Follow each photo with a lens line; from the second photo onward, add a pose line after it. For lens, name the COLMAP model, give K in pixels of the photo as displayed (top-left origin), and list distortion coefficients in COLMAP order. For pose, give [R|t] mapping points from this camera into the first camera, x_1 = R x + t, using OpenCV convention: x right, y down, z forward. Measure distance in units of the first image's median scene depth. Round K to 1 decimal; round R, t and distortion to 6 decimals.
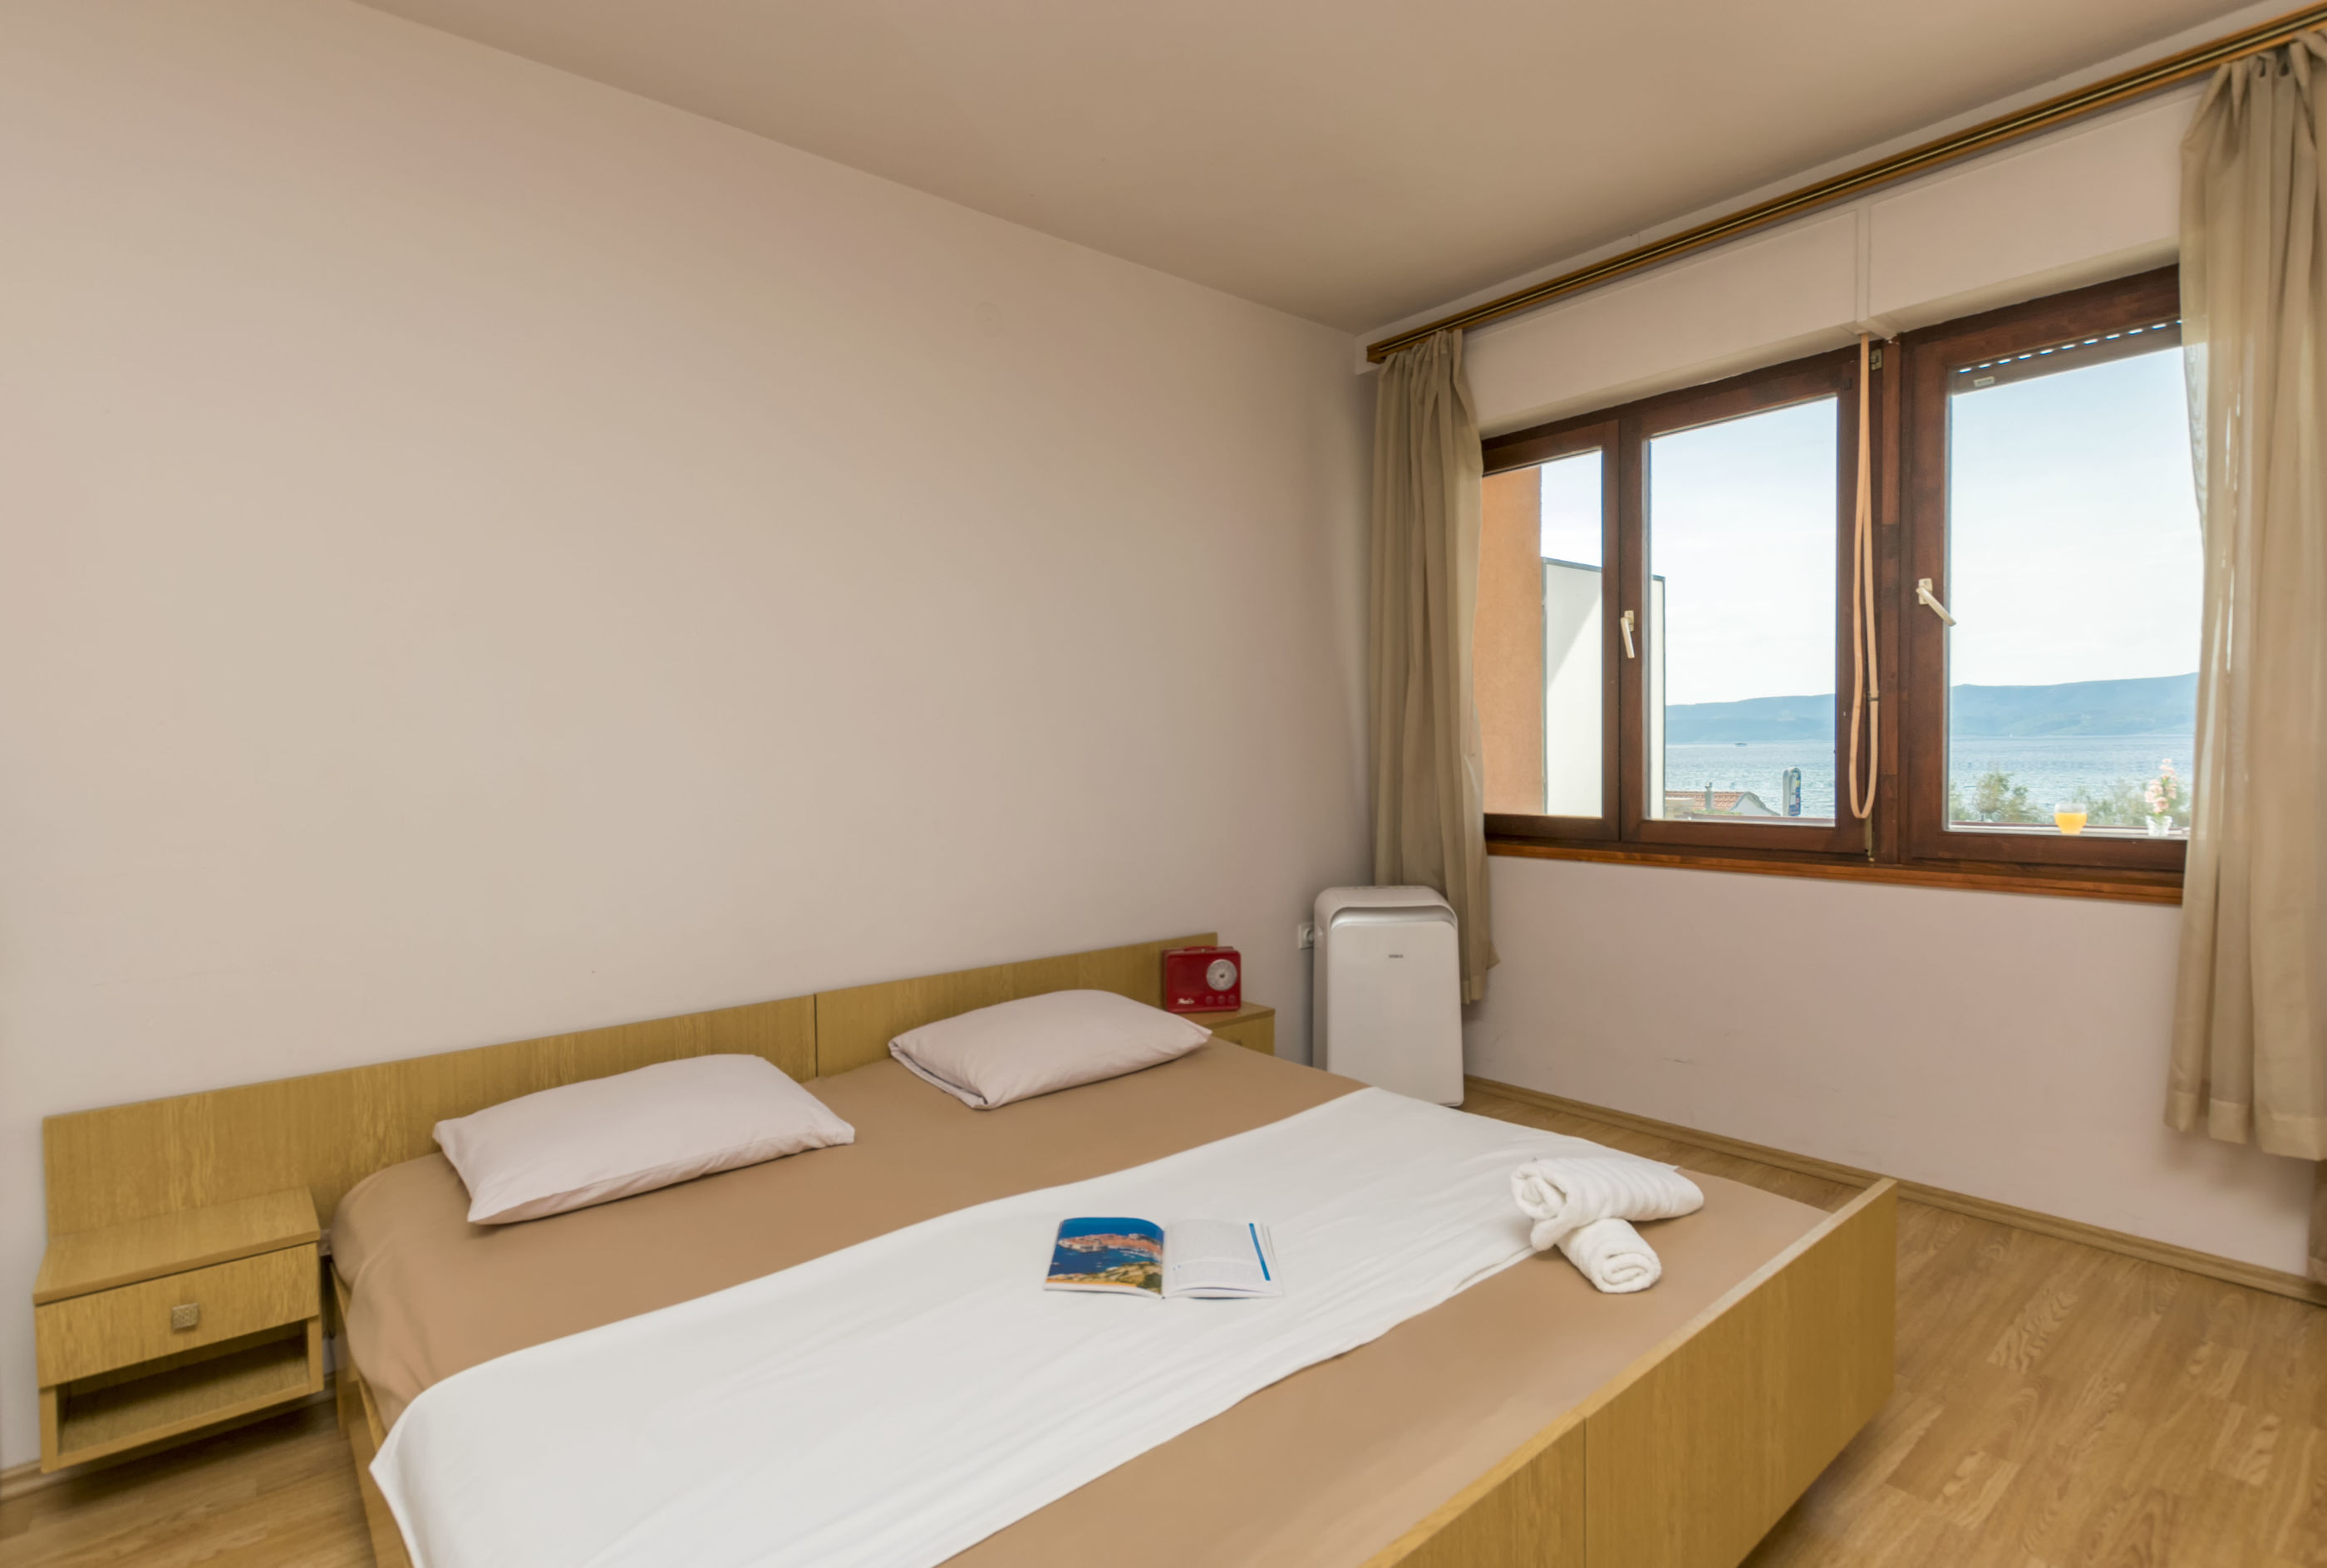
lens RADIAL K [[1125.6, 0, 1132.5], [0, 1125.6, 745.8], [0, 0, 1]] dist [-0.000718, -0.000929]
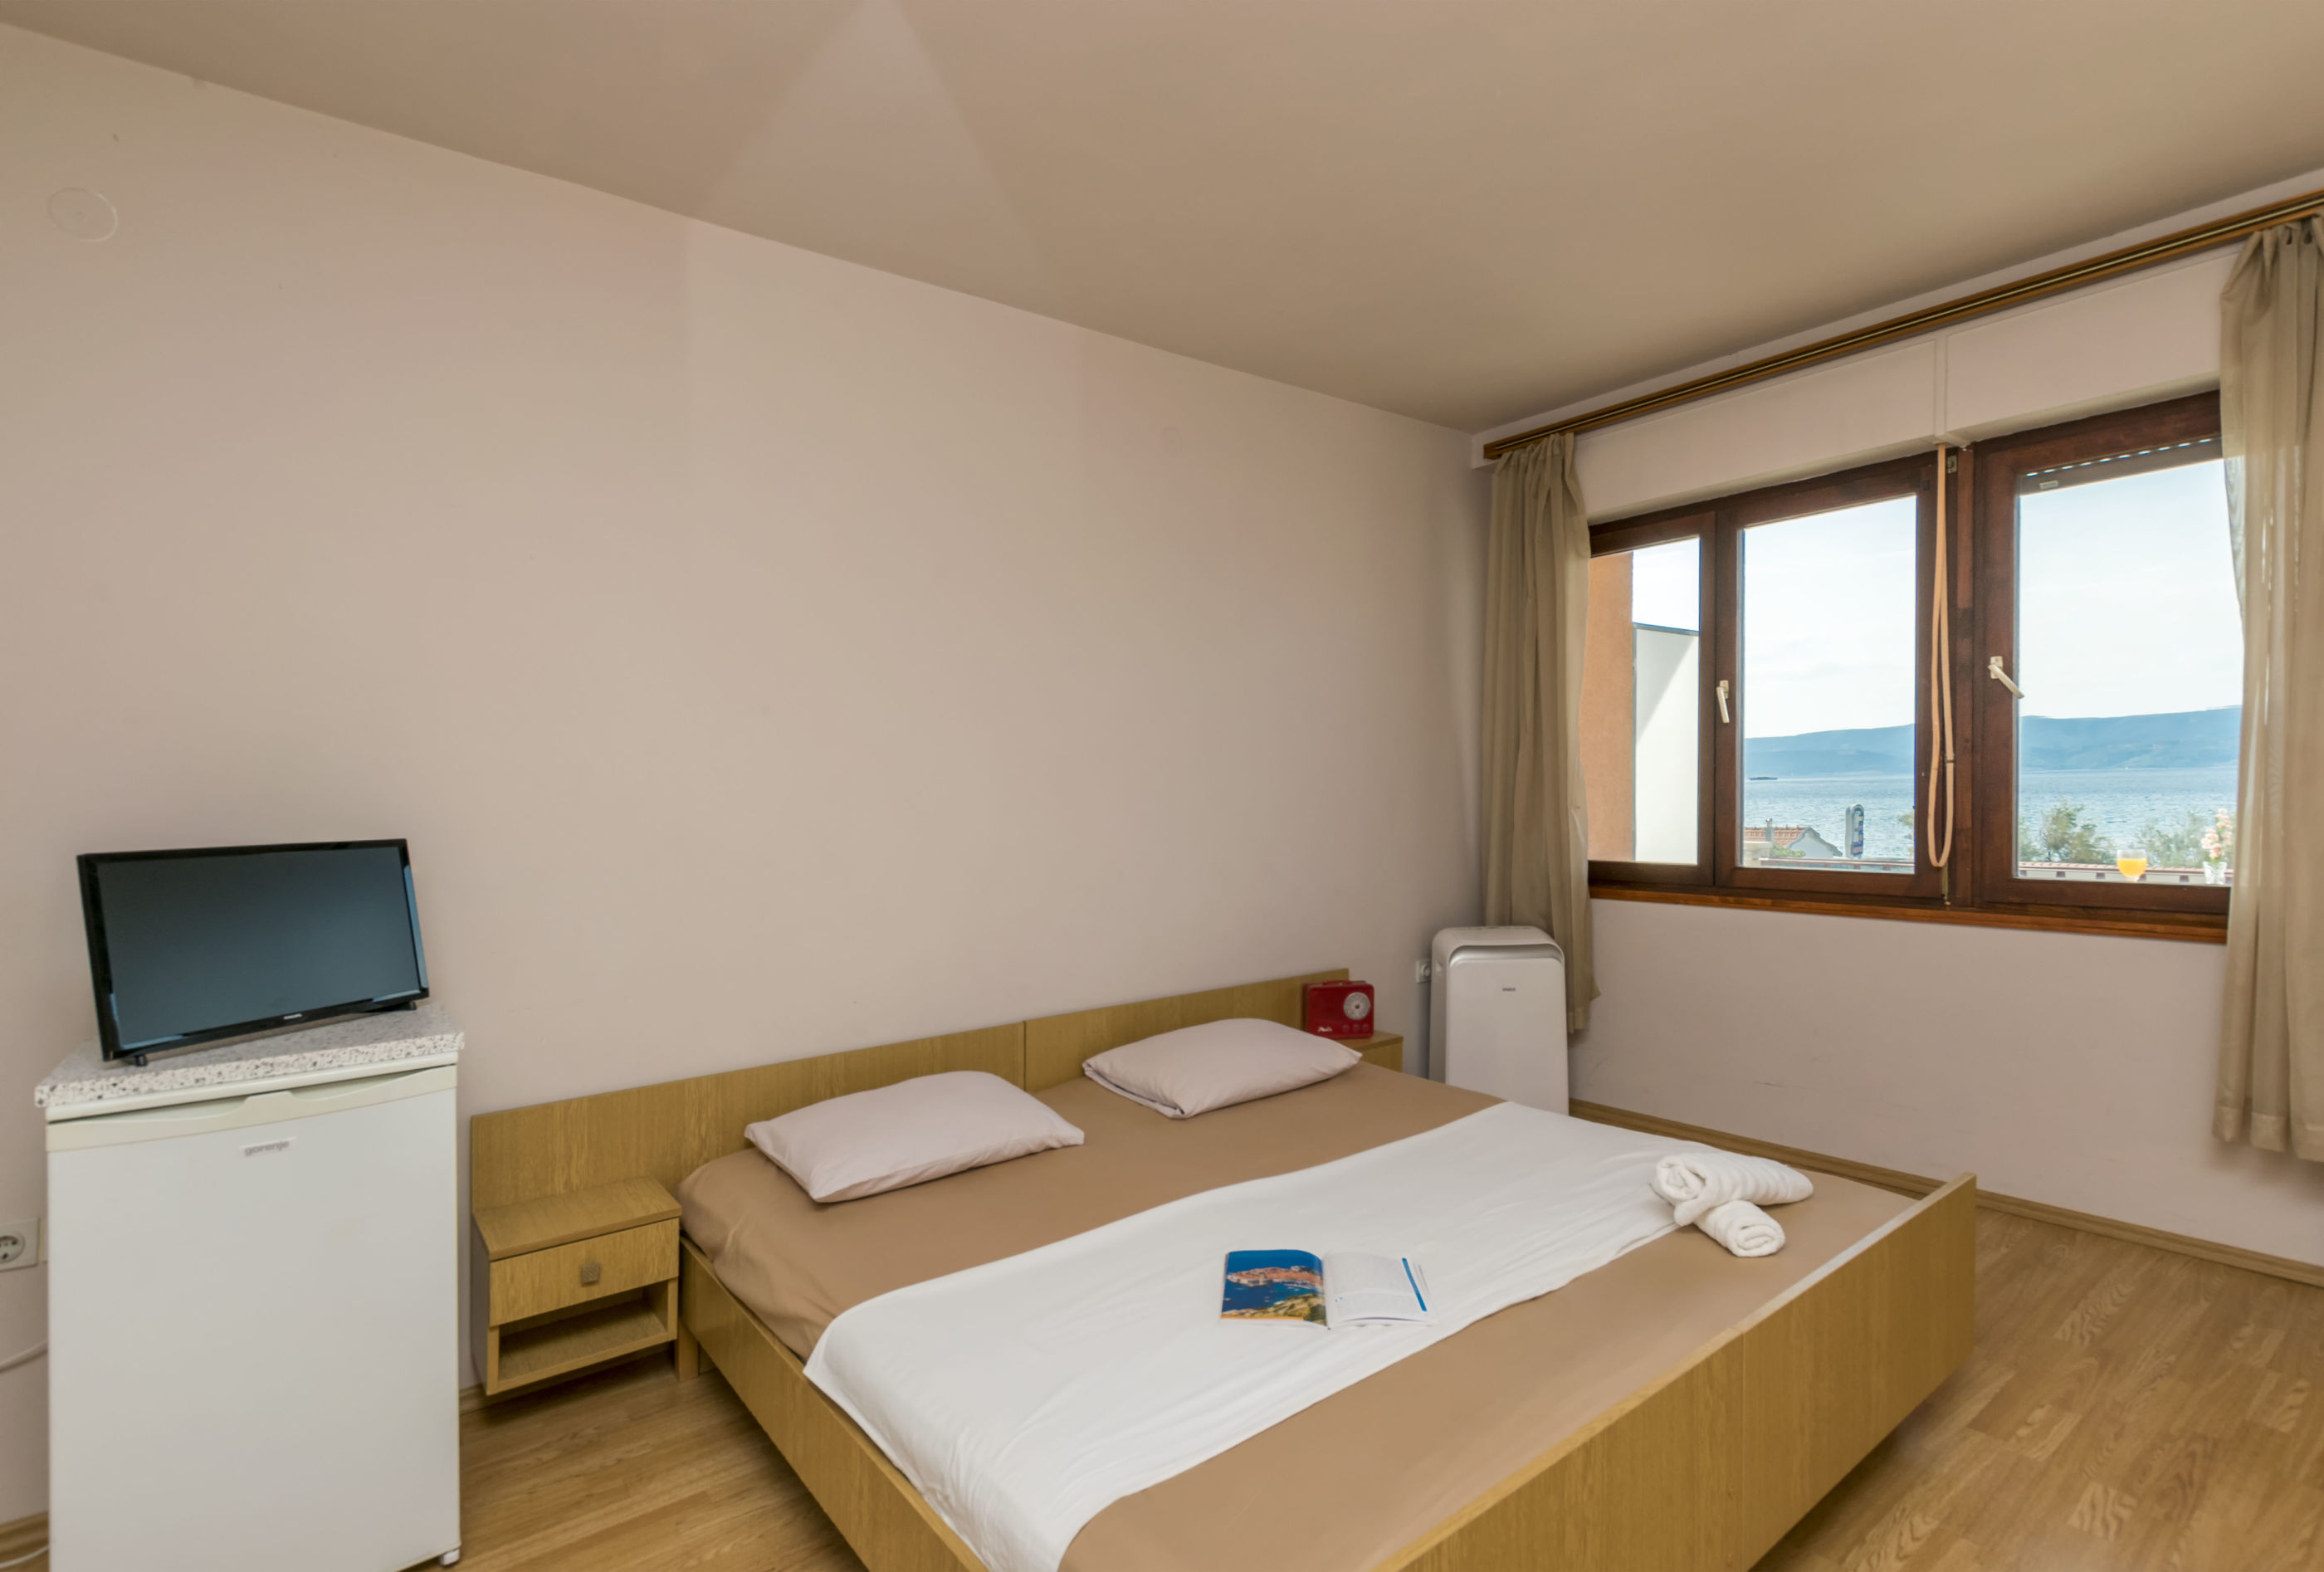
lens RADIAL K [[1115.9, 0, 1152.3], [0, 1115.9, 787.0], [0, 0, 1]] dist [0.000271, -0.001156]
pose [[0.999522, -0.005451, -0.030426, -0.125380], [0.005556, 0.999979, 0.003375, -0.028244], [0.030407, -0.003543, 0.999531, -0.168143]]
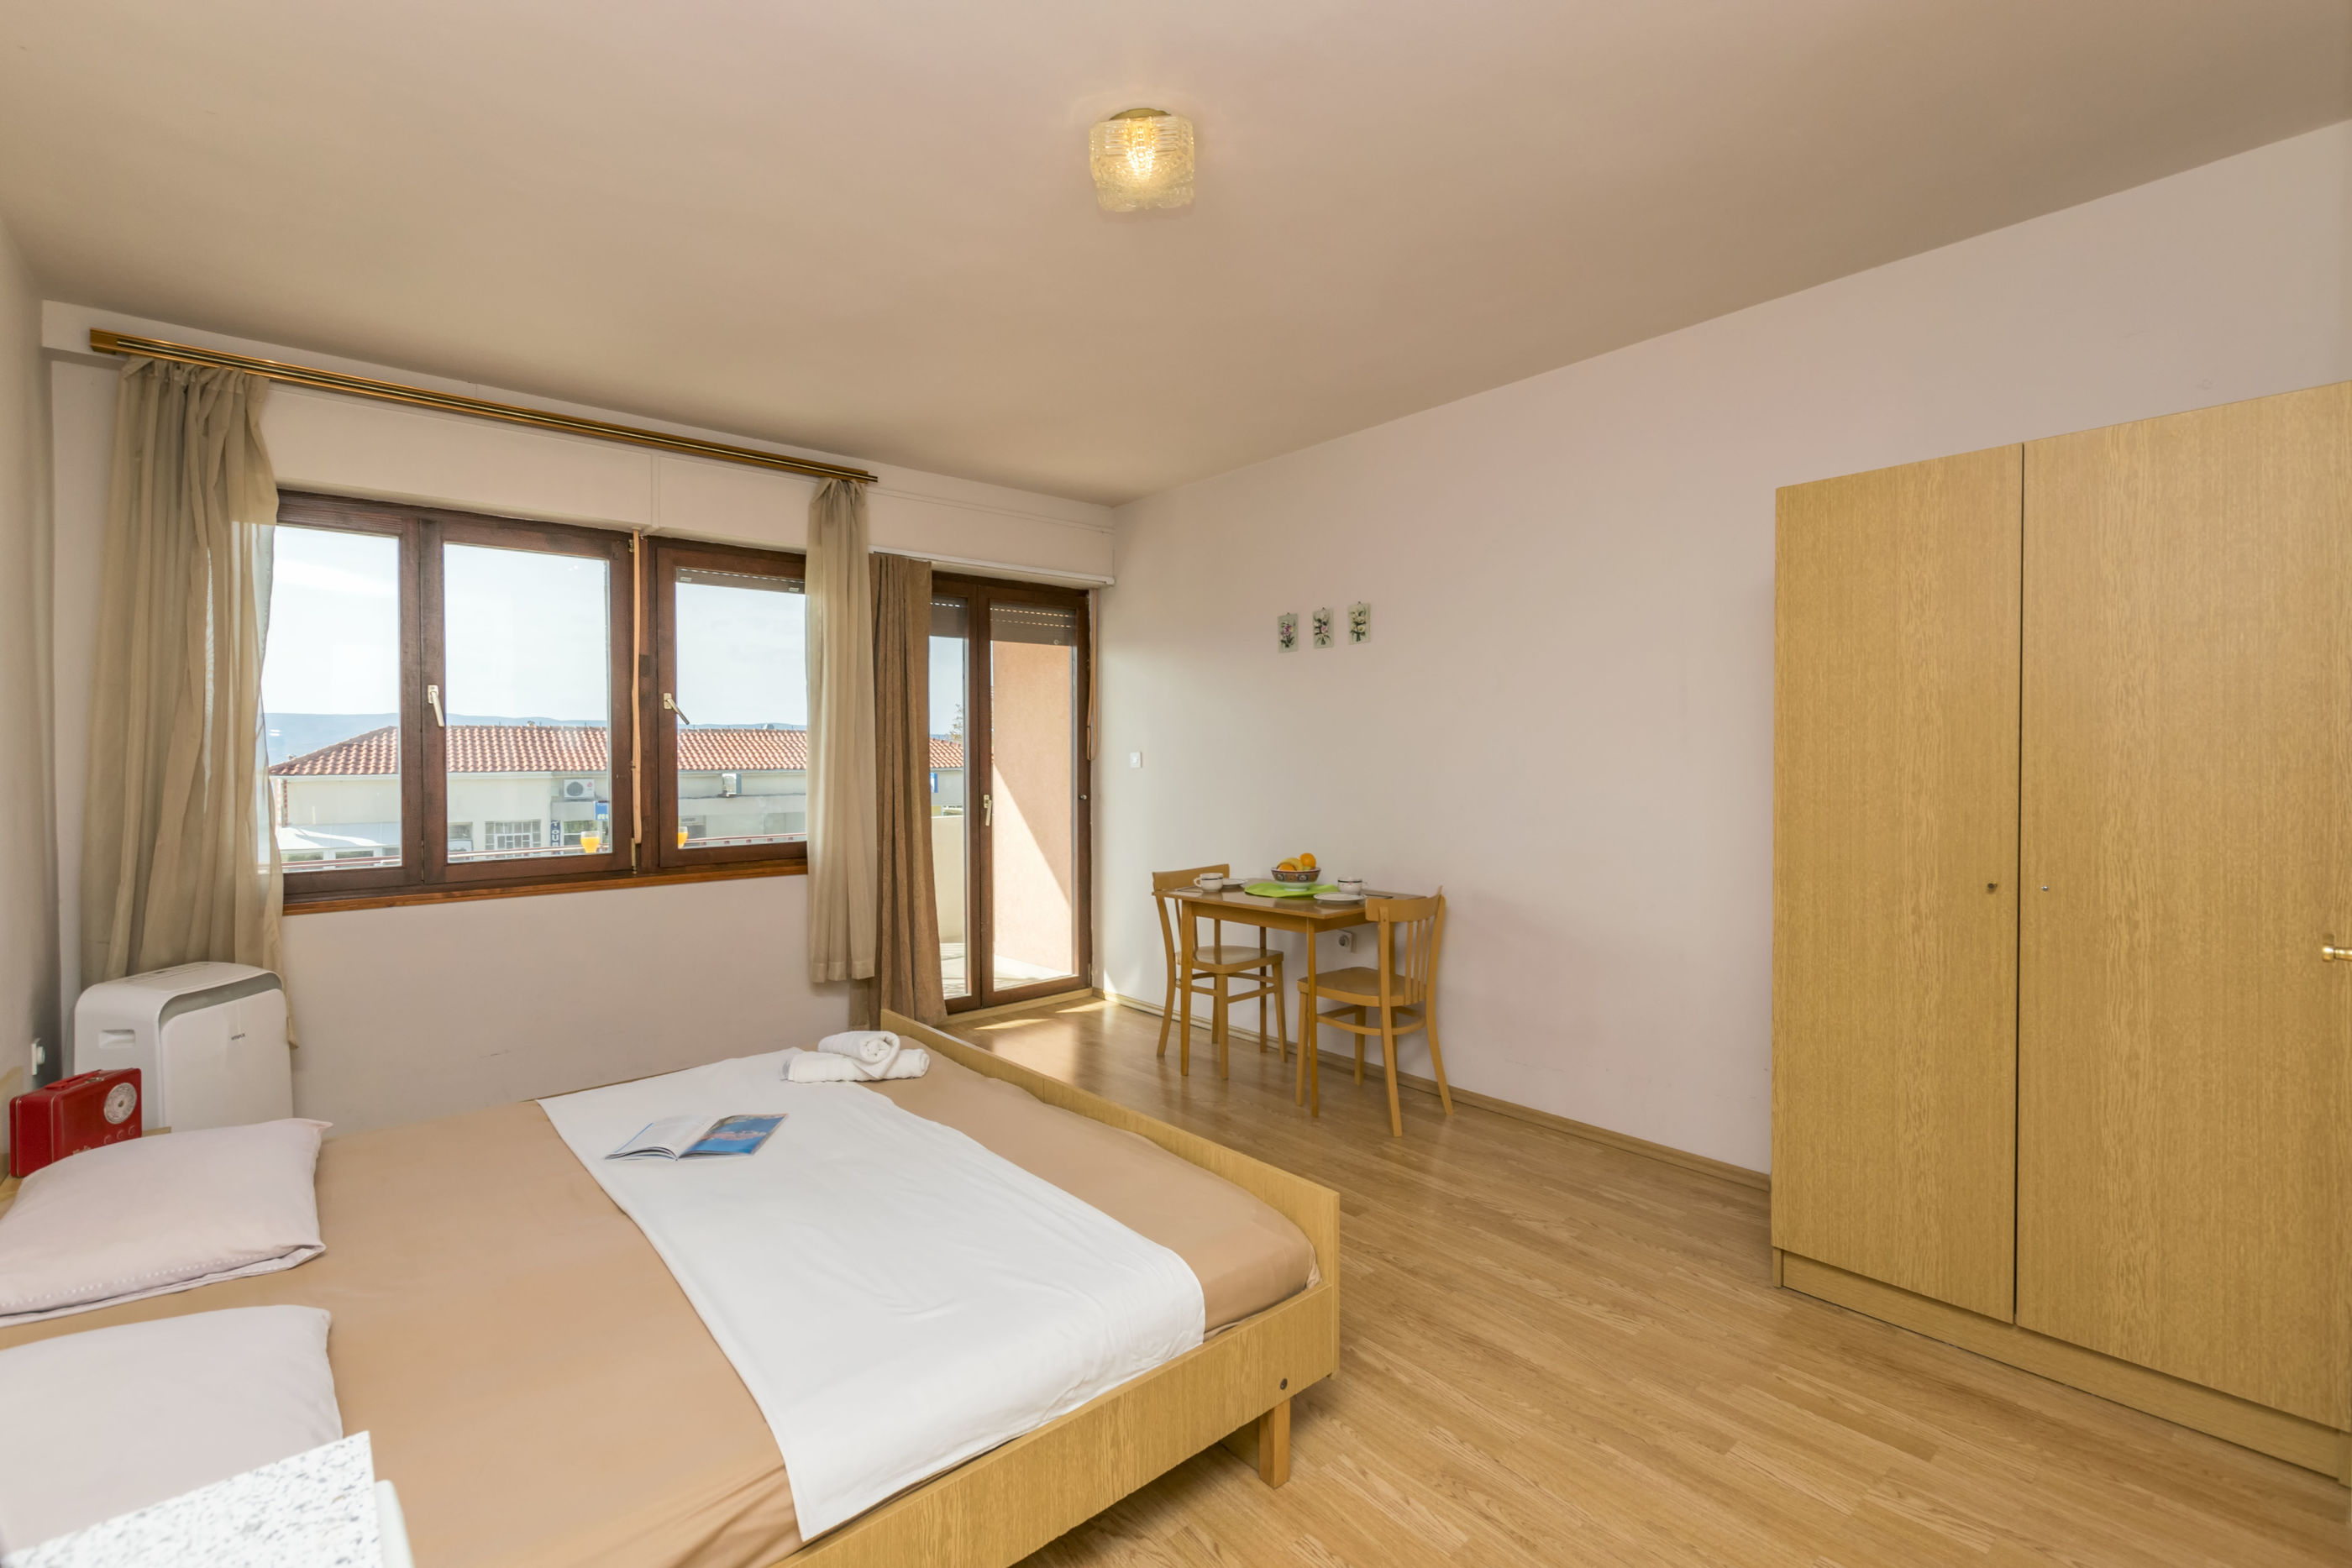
lens RADIAL K [[1019.3, 0, 1185.4], [0, 1019.3, 790.2], [0, 0, 1]] dist [-0.003125, -0.000612]
pose [[-0.033106, -0.013956, 0.999354, -0.900961], [0.006505, 0.999878, 0.014179, -0.028693], [-0.999431, 0.006970, -0.033011, 0.383879]]
